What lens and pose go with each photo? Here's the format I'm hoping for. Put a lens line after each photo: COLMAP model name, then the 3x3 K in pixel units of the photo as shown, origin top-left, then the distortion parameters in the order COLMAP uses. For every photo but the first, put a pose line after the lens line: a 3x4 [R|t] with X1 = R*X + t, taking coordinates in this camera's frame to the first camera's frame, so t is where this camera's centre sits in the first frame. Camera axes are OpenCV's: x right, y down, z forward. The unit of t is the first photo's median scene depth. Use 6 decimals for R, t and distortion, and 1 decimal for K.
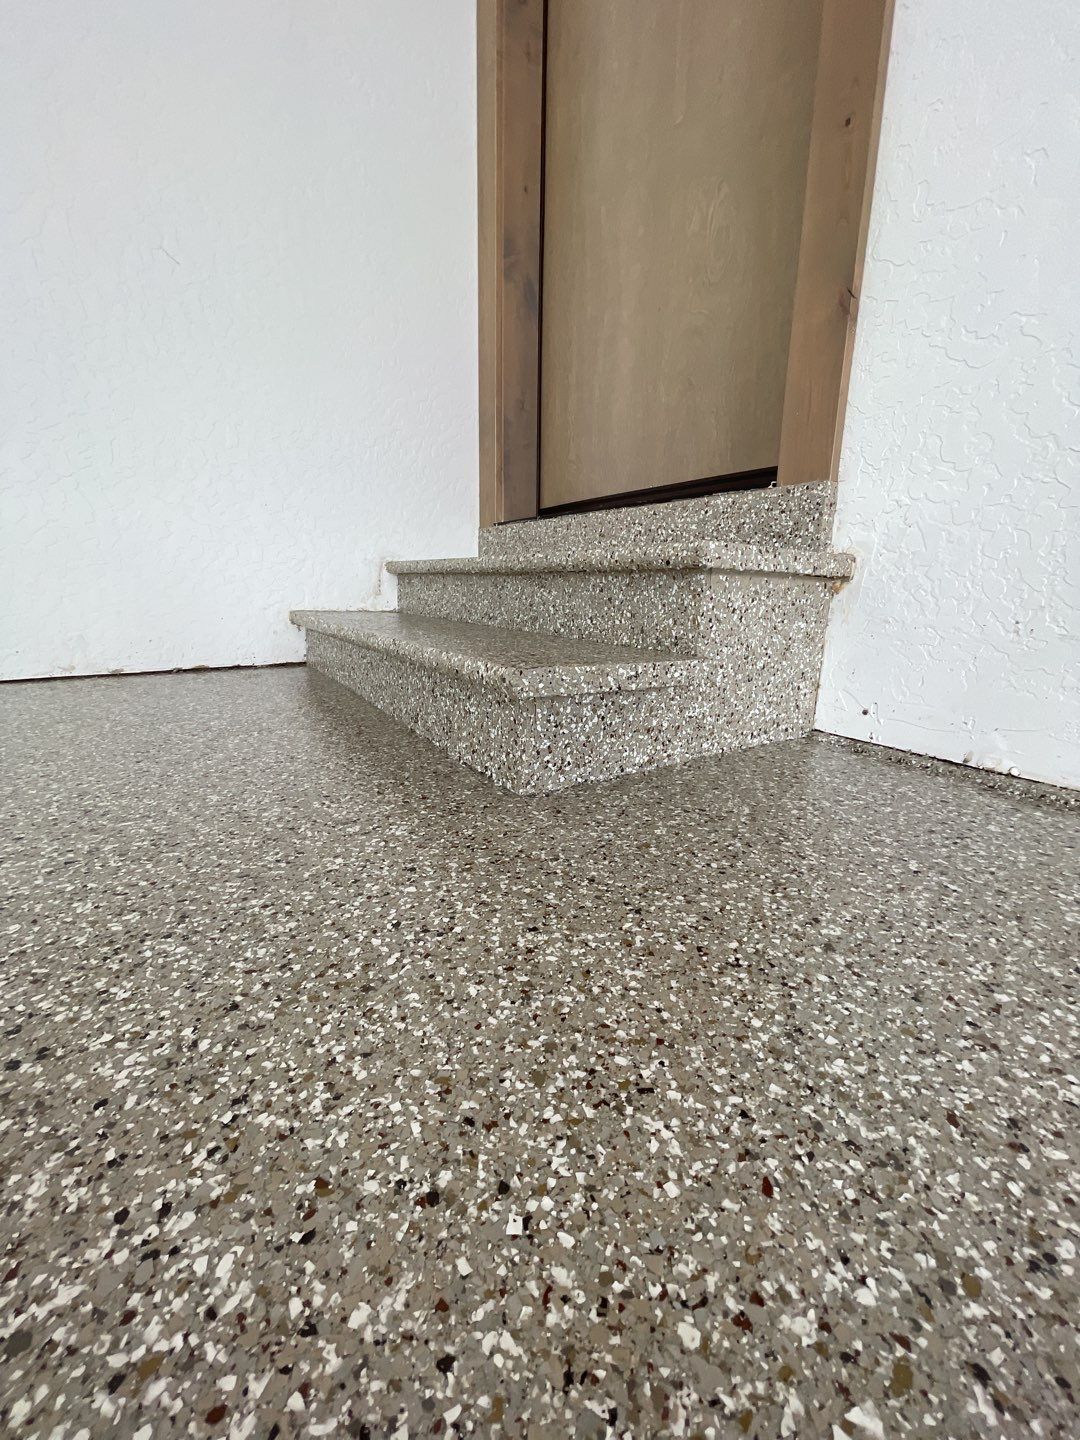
lens RADIAL K [[573.1, 0, 539.4], [0, 573.1, 712.8], [0, 0, 1]] dist [-0.003843, -0.000024]
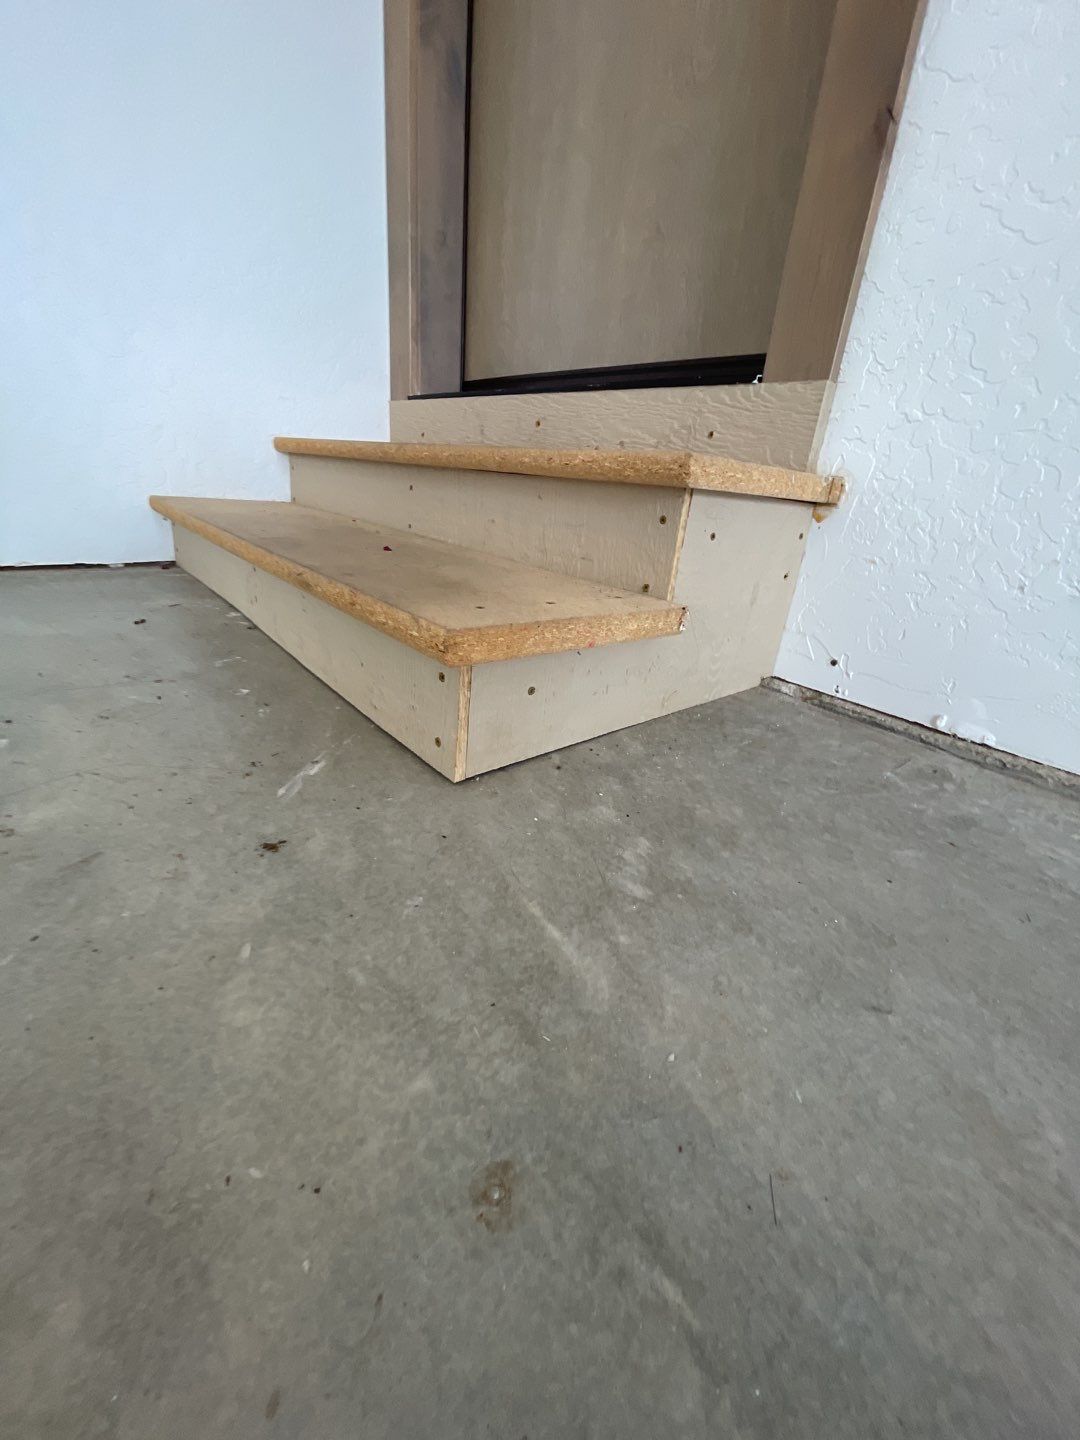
lens RADIAL K [[573.1, 0, 539.4], [0, 573.1, 712.8], [0, 0, 1]] dist [-0.003843, -0.000024]
pose [[0.989244, 0.005821, 0.146158, -0.018274], [-0.031934, 0.983700, 0.176960, -0.063534], [-0.142745, -0.179724, 0.973305, 0.164148]]
